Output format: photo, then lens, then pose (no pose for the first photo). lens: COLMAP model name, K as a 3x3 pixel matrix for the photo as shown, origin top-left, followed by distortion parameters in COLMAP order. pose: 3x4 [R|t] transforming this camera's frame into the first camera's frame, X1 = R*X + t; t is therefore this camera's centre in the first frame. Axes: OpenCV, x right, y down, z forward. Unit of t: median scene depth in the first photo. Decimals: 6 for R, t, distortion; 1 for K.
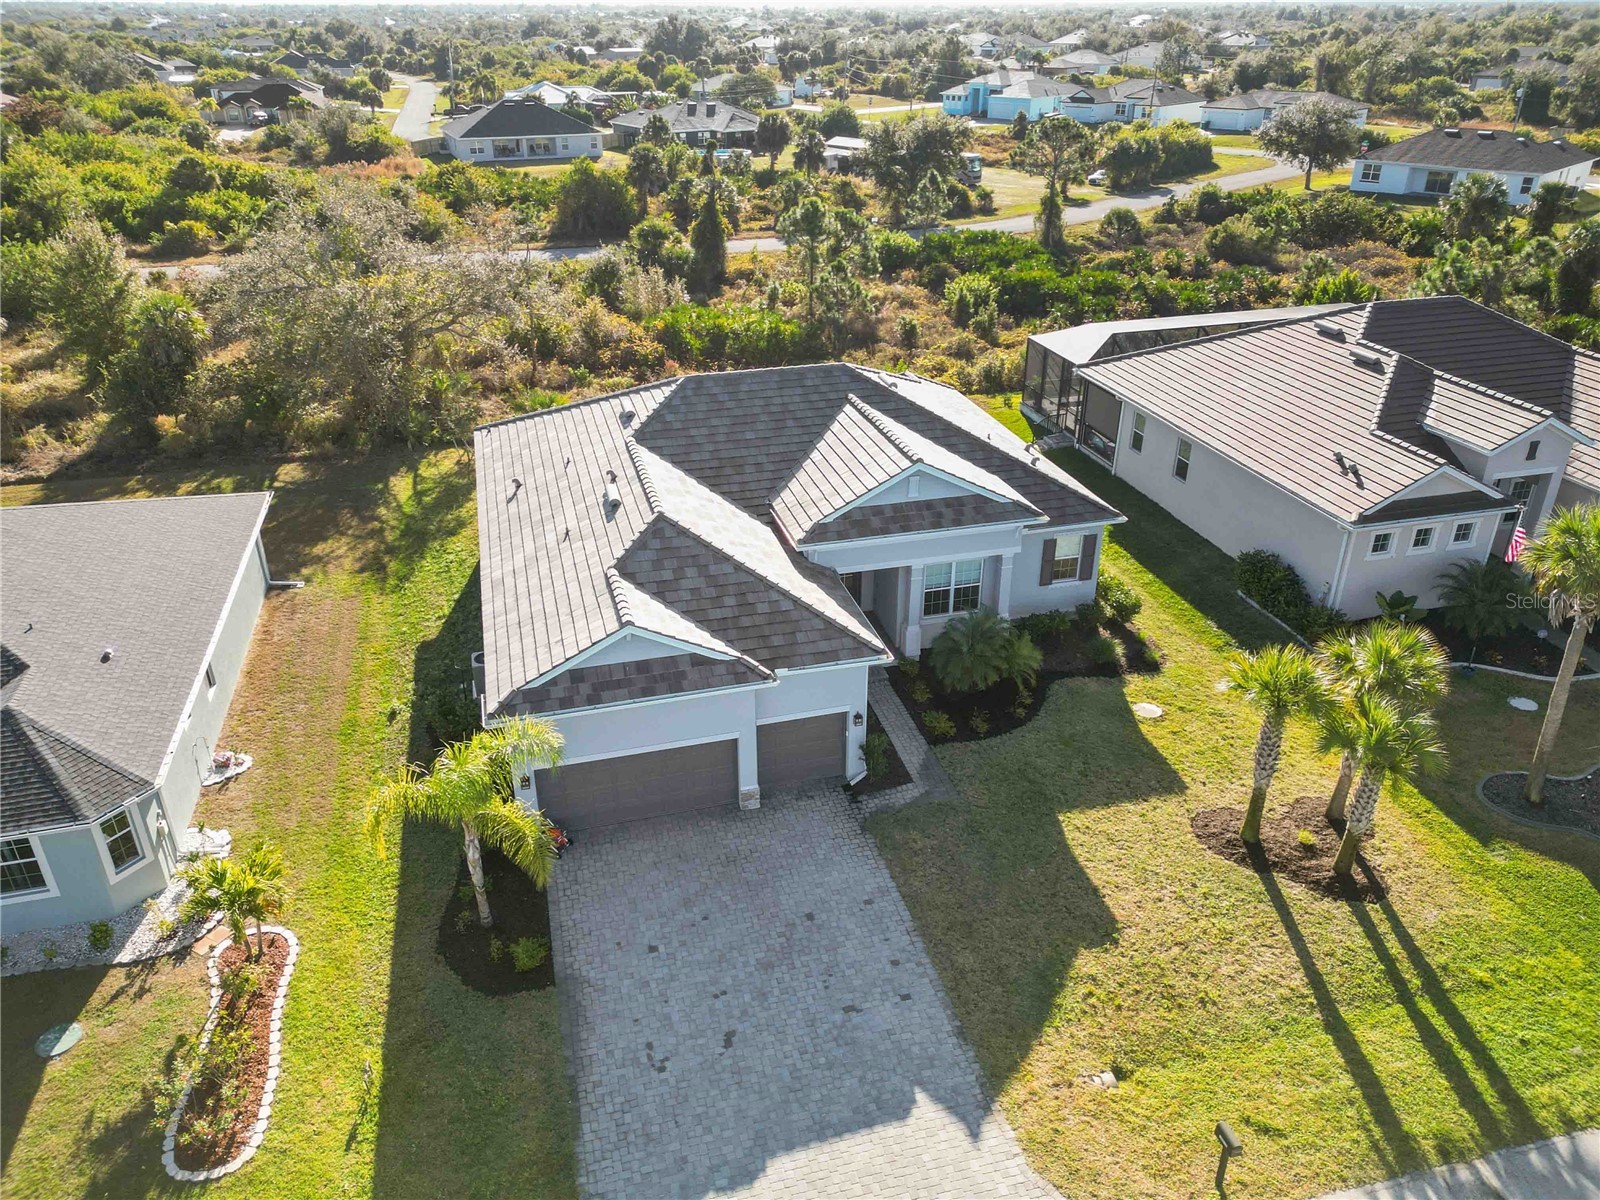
lens RADIAL K [[1141.5, 0, 797.5], [0, 1141.5, 599.7], [0, 0, 1]] dist [0.068209, -0.065839]
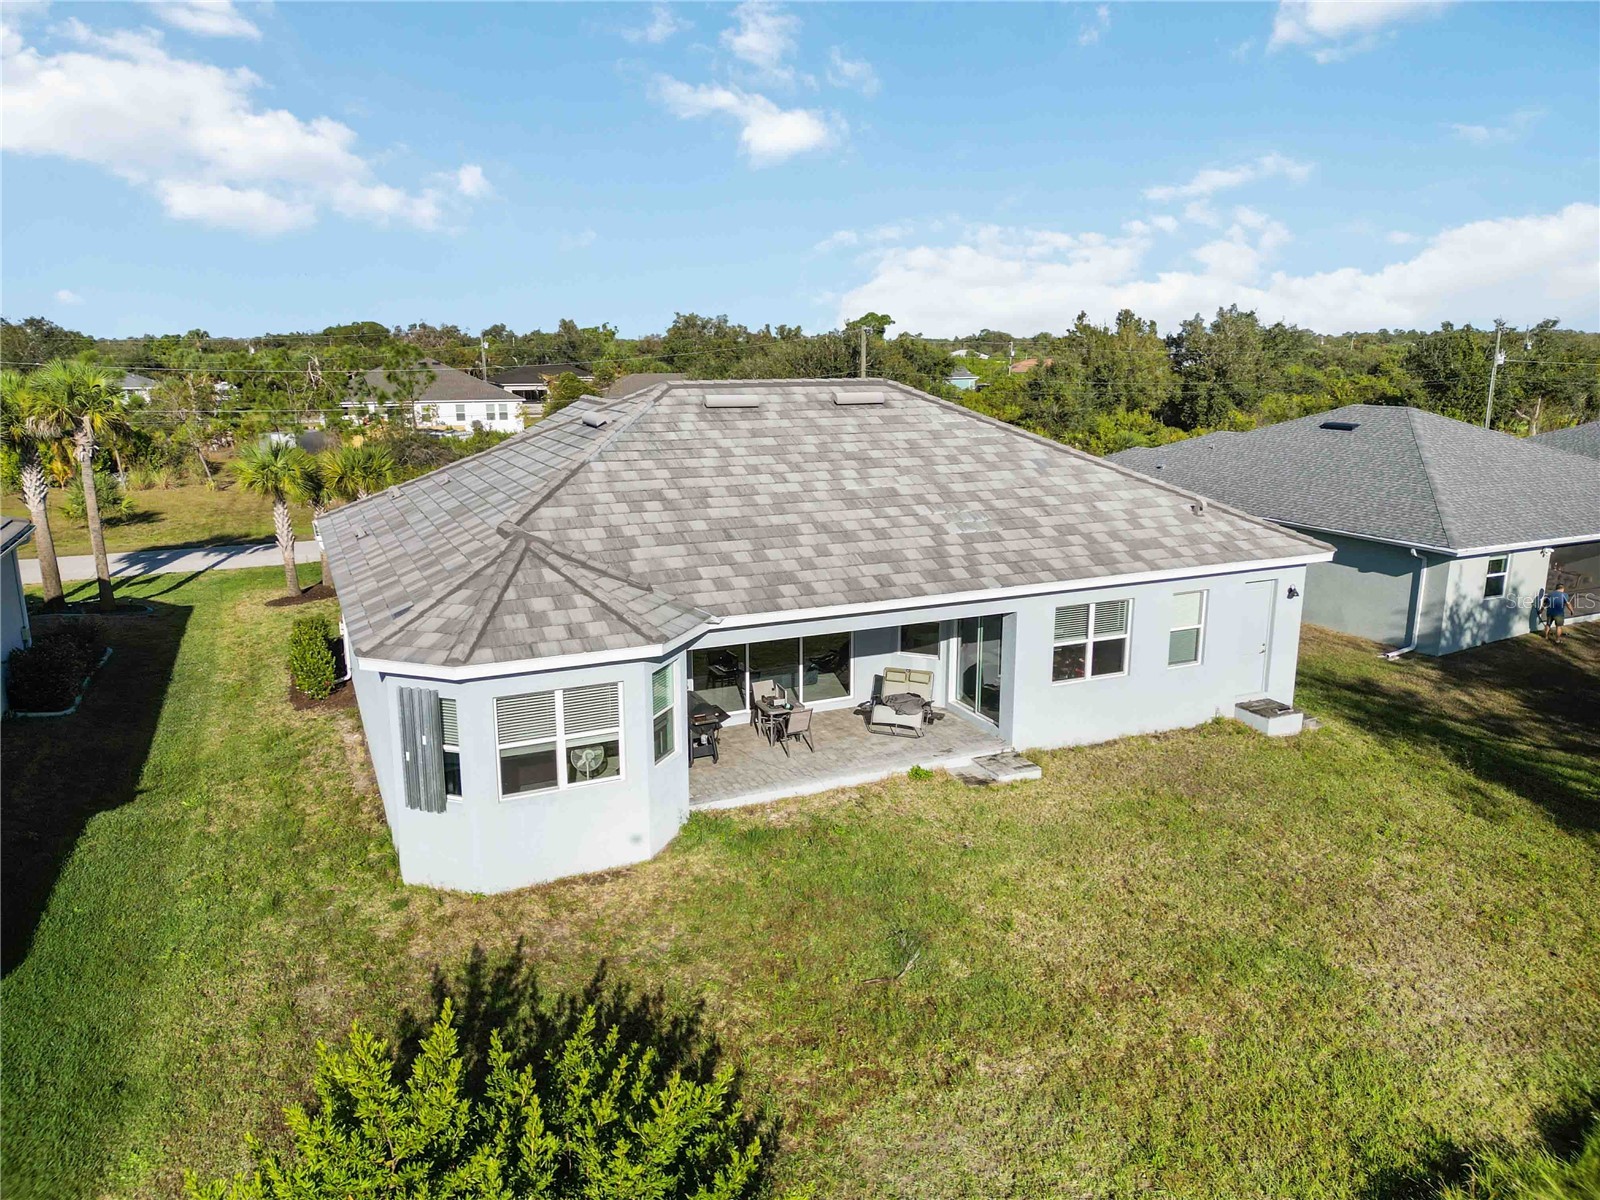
lens RADIAL K [[1116.7, 0, 798.0], [0, 1116.7, 600.6], [0, 0, 1]] dist [0.064864, -0.058687]
pose [[-0.985437, 0.046009, -0.163697, 0.086106], [-0.070709, 0.764637, 0.640570, -0.587199], [0.154640, 0.642817, -0.750249, 1.761605]]
